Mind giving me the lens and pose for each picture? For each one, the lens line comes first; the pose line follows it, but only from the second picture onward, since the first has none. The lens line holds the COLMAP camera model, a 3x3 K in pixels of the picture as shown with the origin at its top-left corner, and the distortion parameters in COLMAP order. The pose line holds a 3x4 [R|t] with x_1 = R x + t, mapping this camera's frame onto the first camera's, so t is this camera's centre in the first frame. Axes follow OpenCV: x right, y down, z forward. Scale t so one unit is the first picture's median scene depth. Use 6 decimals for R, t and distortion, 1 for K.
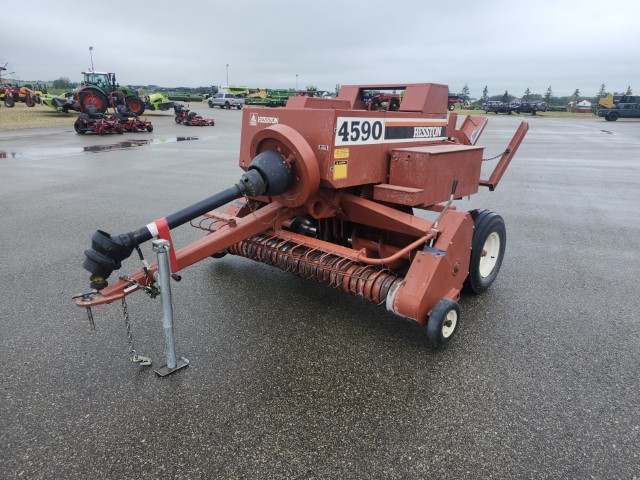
lens RADIAL K [[437.7, 0, 316.4], [0, 437.7, 236.0], [0, 0, 1]] dist [0.066209, -0.060003]
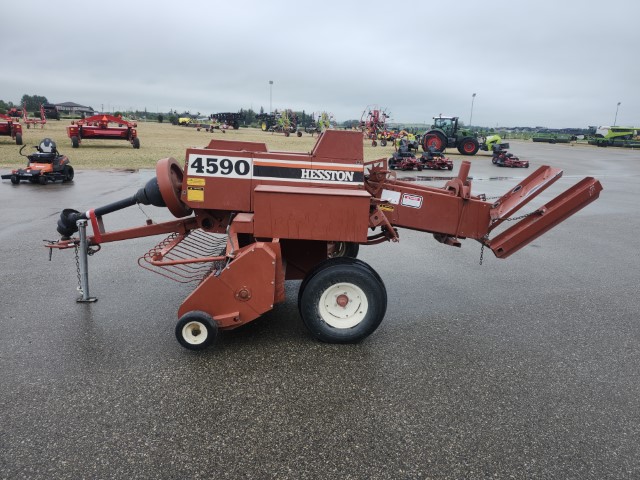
lens RADIAL K [[429.1, 0, 330.0], [0, 429.1, 241.0], [0, 0, 1]] dist [0.081554, -0.056077]
pose [[0.712517, 0.179866, -0.678209, 1.071738], [-0.228130, 0.973455, 0.018498, -0.114254], [0.663533, 0.141540, 0.734636, 0.302993]]
